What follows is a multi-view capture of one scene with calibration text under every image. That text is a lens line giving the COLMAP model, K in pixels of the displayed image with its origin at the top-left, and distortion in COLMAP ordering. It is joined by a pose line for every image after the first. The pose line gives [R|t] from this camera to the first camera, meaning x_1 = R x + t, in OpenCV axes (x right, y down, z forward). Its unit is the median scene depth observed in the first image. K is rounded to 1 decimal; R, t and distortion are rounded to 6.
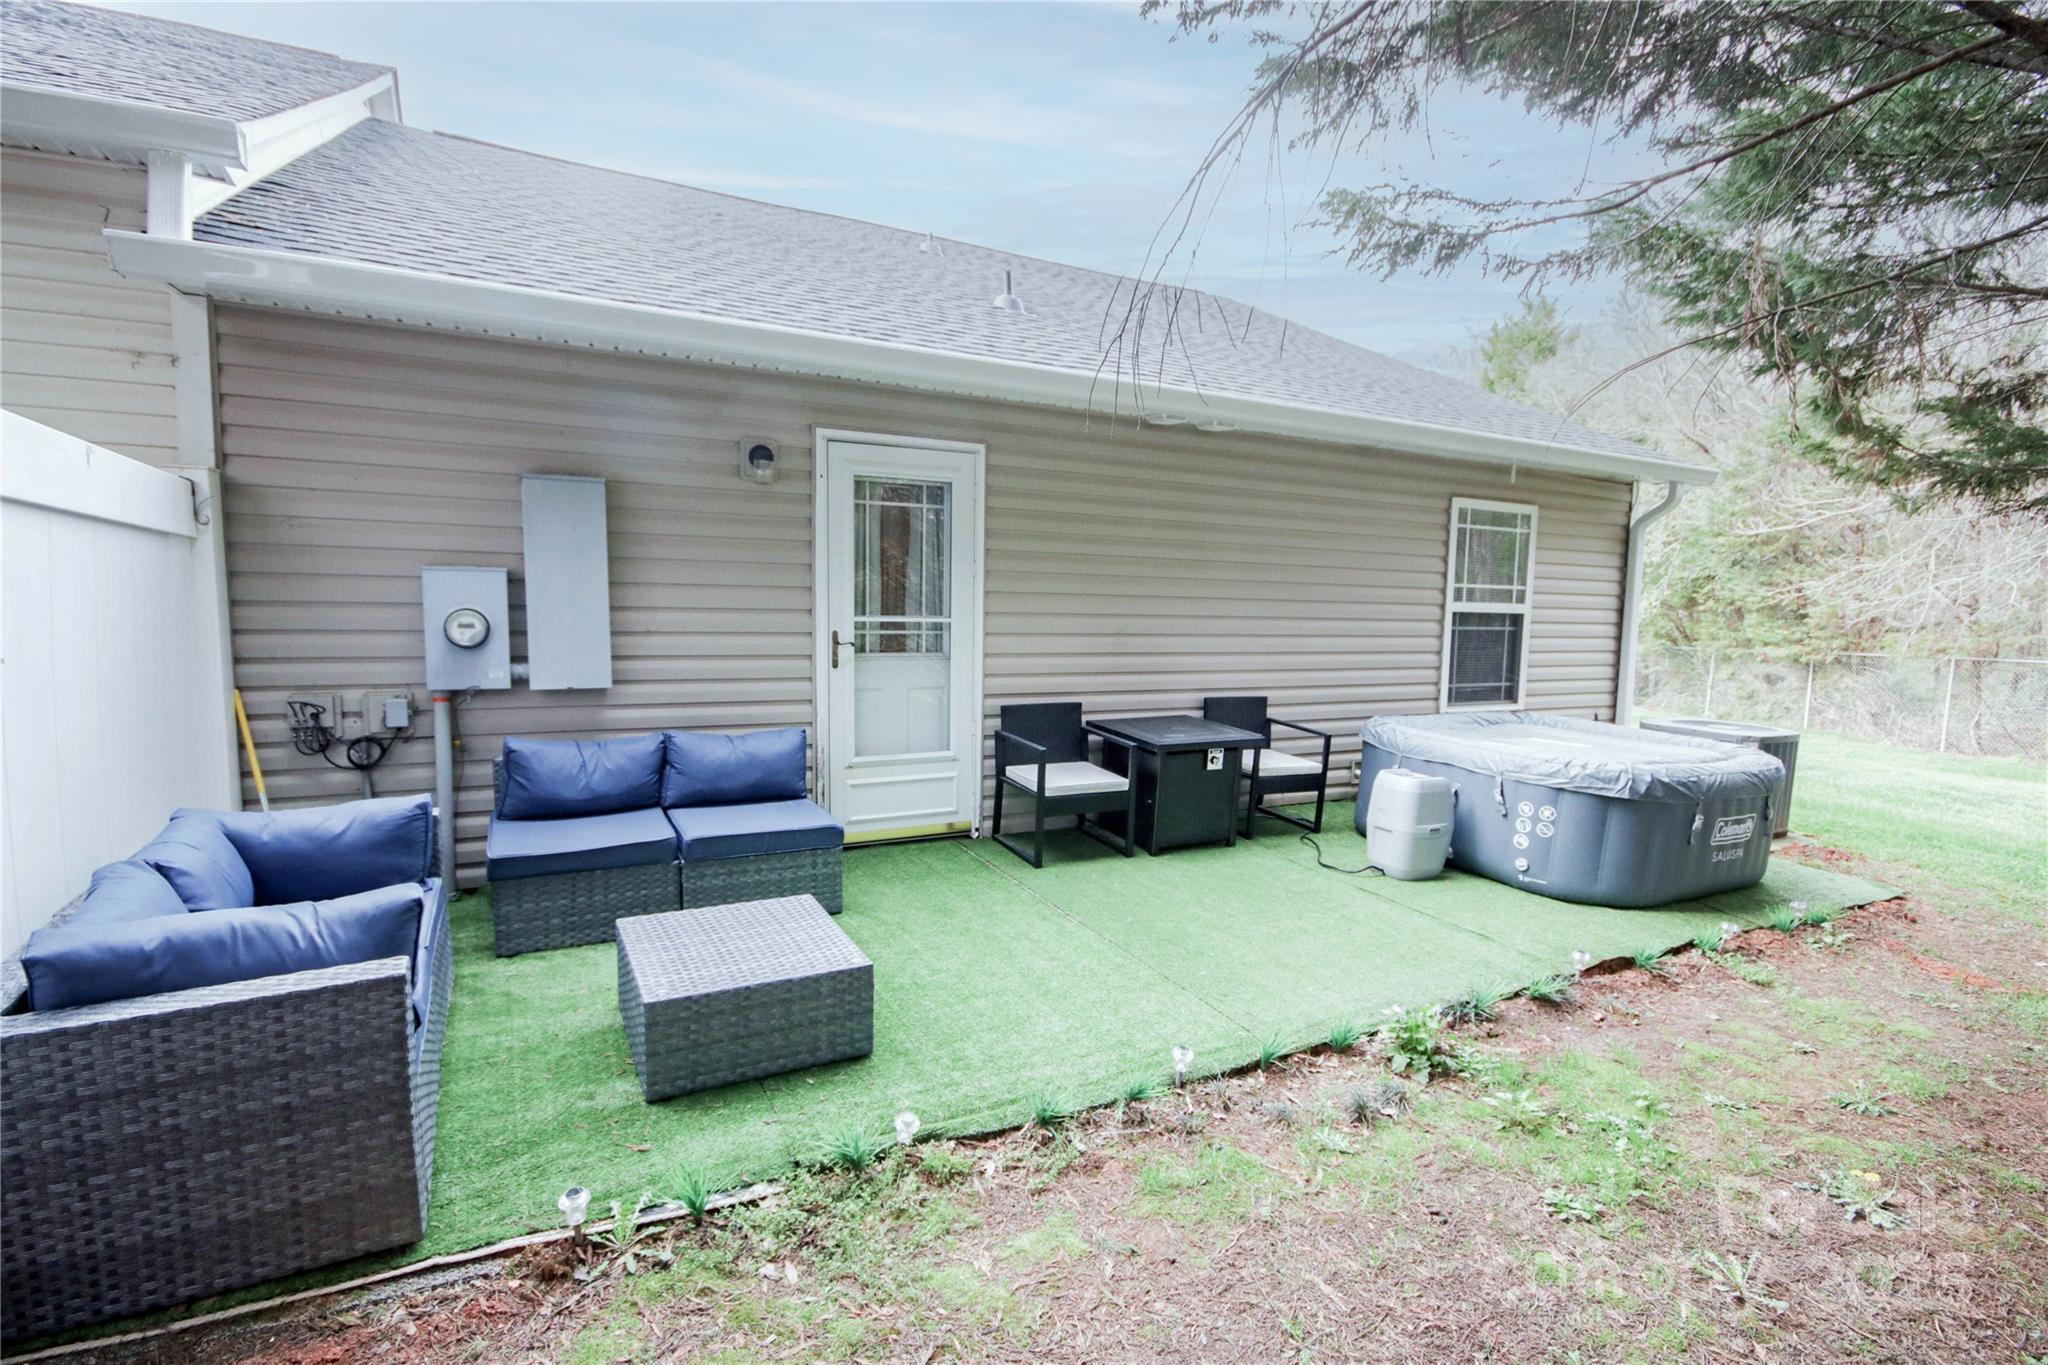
lens RADIAL K [[944.6, 0, 1007.5], [0, 944.6, 689.7], [0, 0, 1]] dist [0.003488, -0.006967]
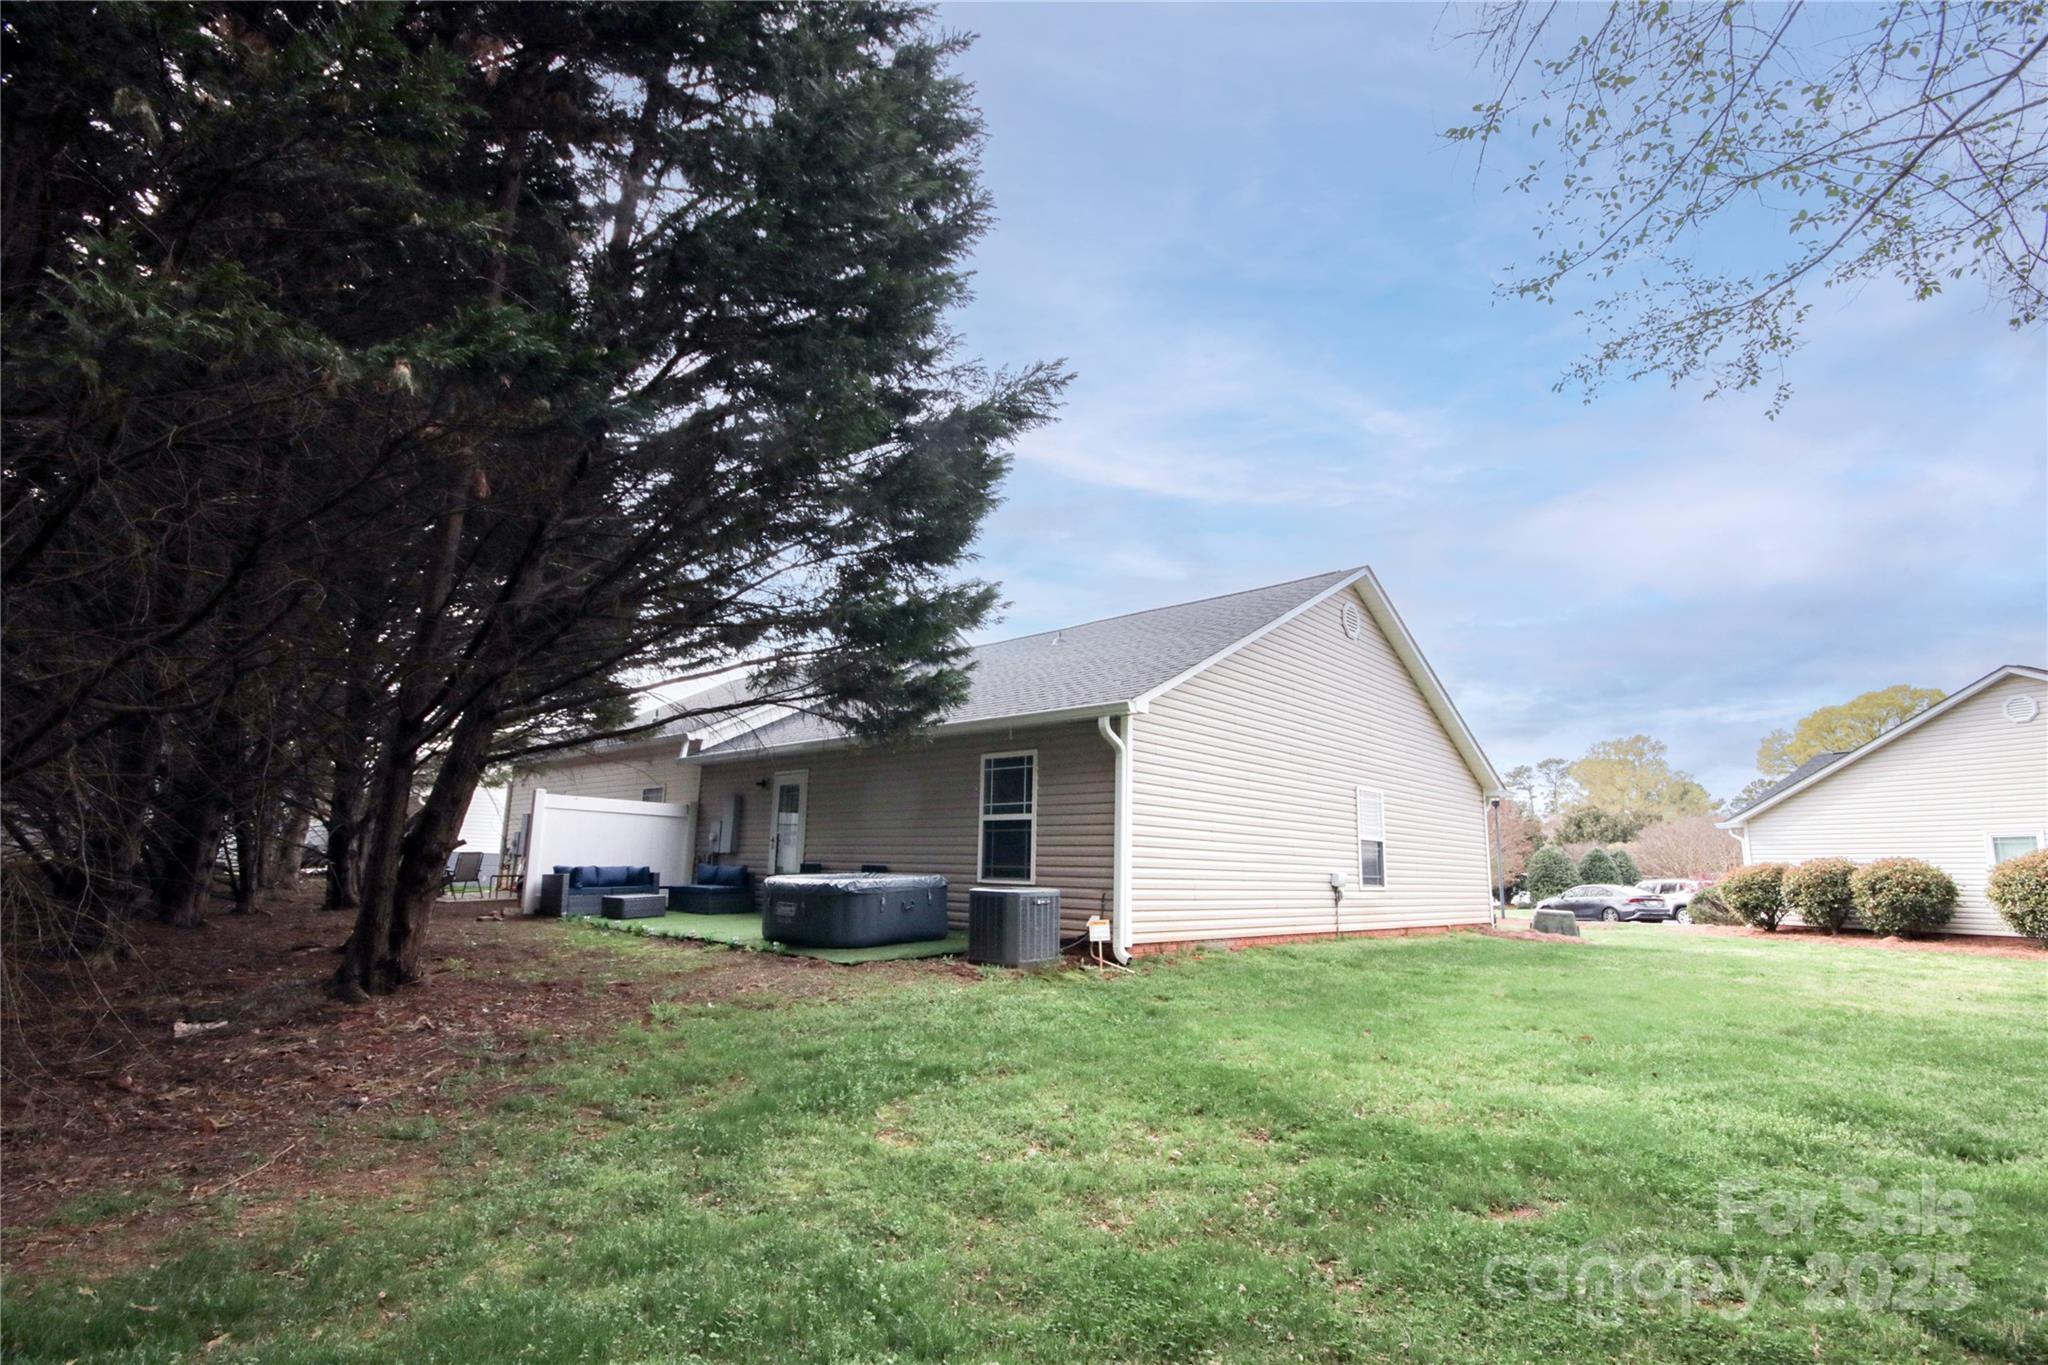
lens RADIAL K [[944.6, 0, 1018.0], [0, 944.6, 681.7], [0, 0, 1]] dist [0.003488, -0.006967]
pose [[0.337431, -0.188256, -0.922334, 2.084713], [-0.089563, 0.968934, -0.230534, 0.060000], [0.937080, 0.160397, 0.310087, 0.495472]]
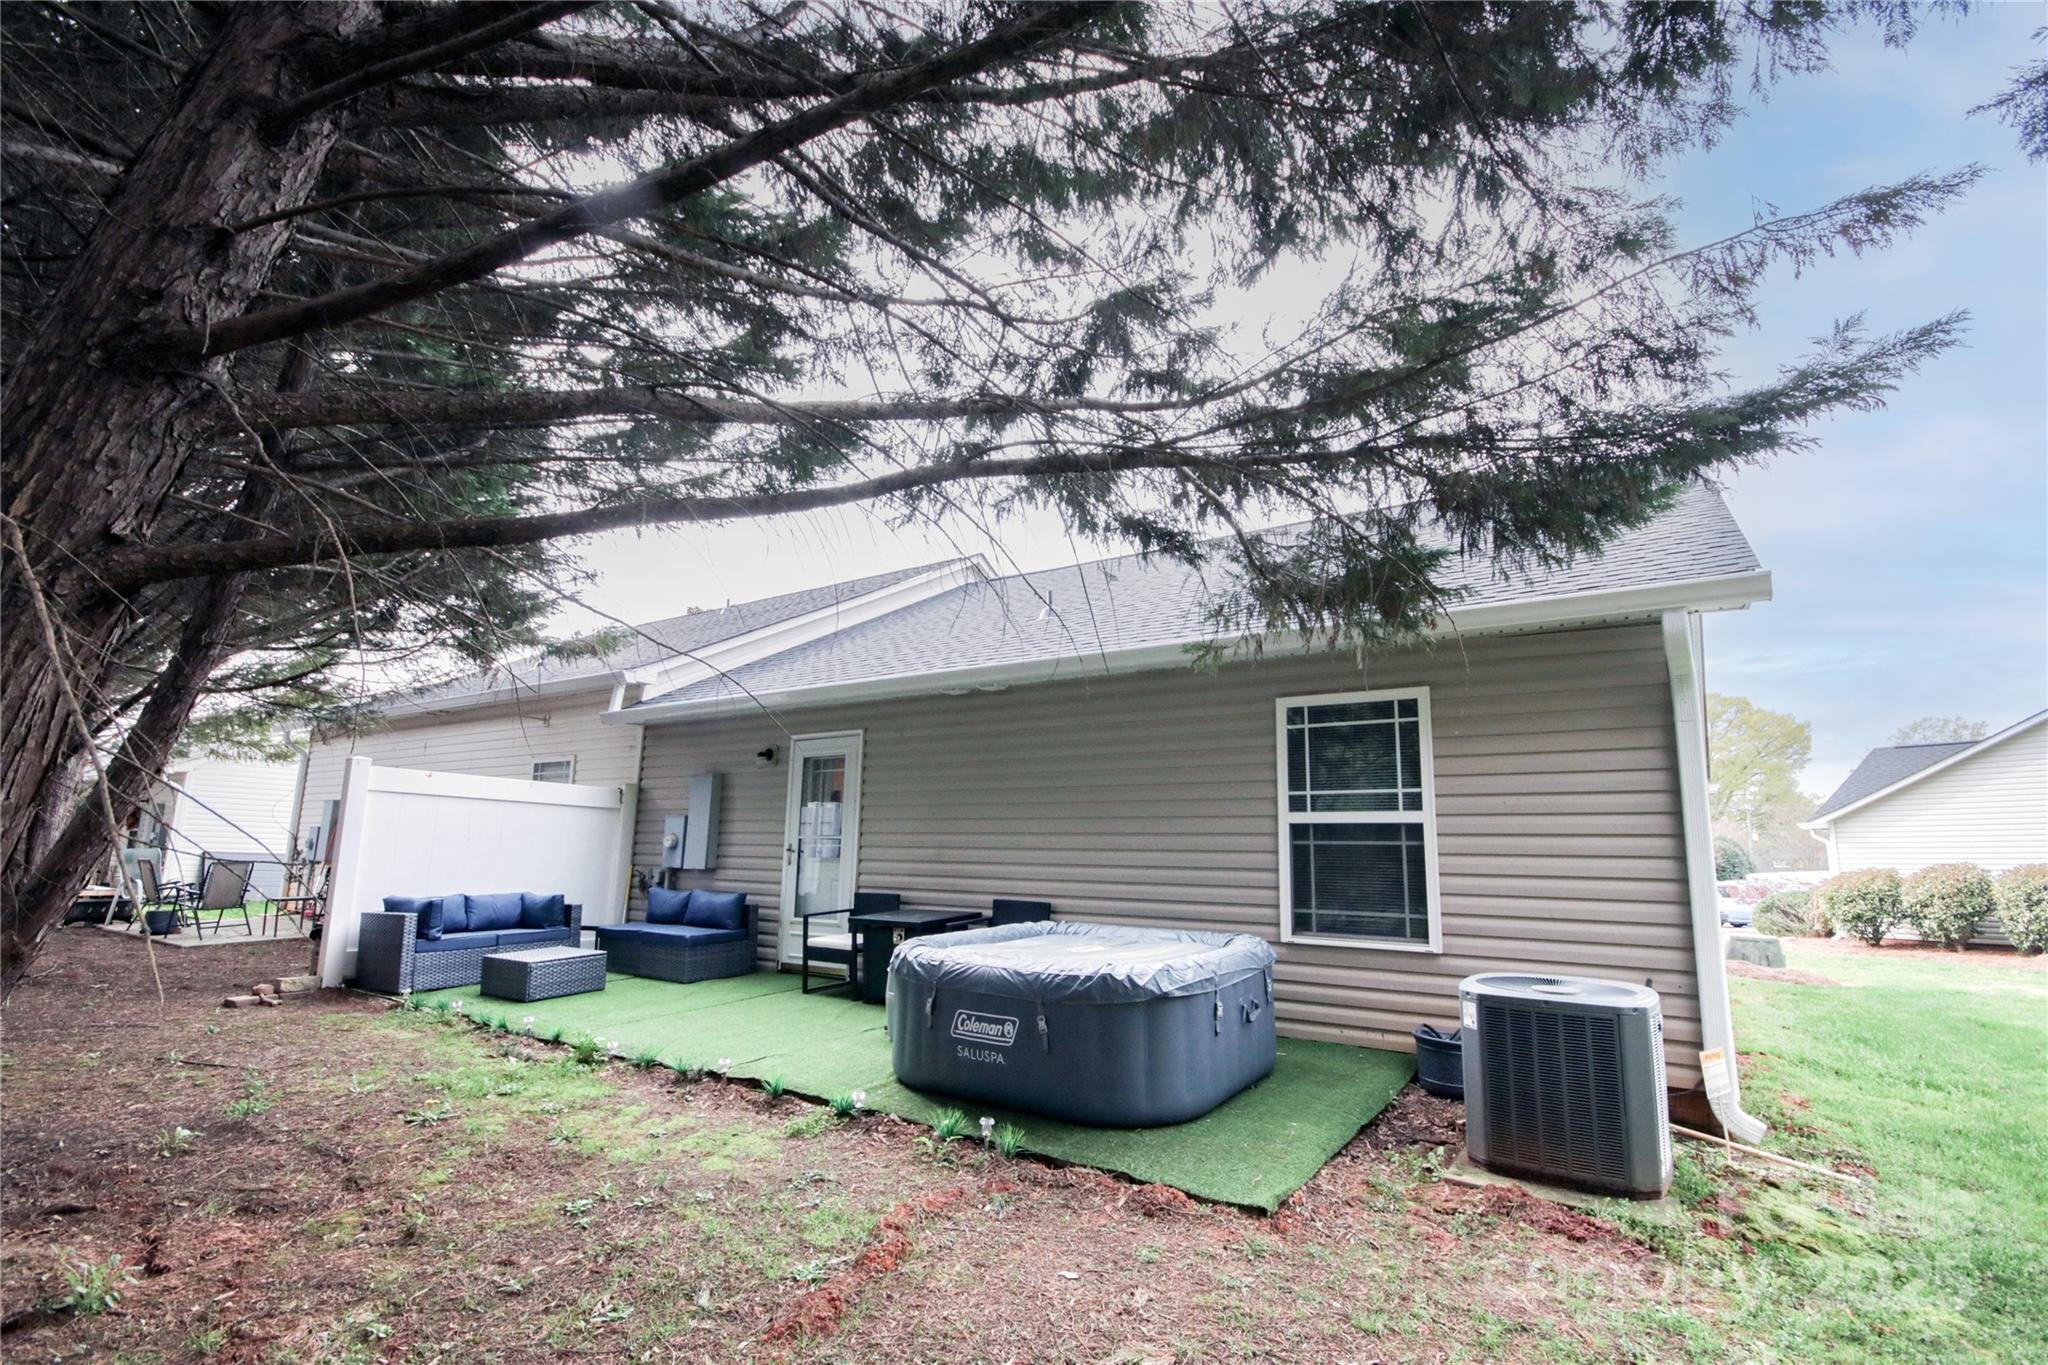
lens RADIAL K [[944.6, 0, 1020.3], [0, 944.6, 684.9], [0, 0, 1]] dist [0.003488, -0.006967]
pose [[0.476672, -0.164764, -0.863502, 1.130119], [-0.082852, 0.969486, -0.230723, 0.016179], [0.875168, 0.181523, 0.448476, 0.361515]]
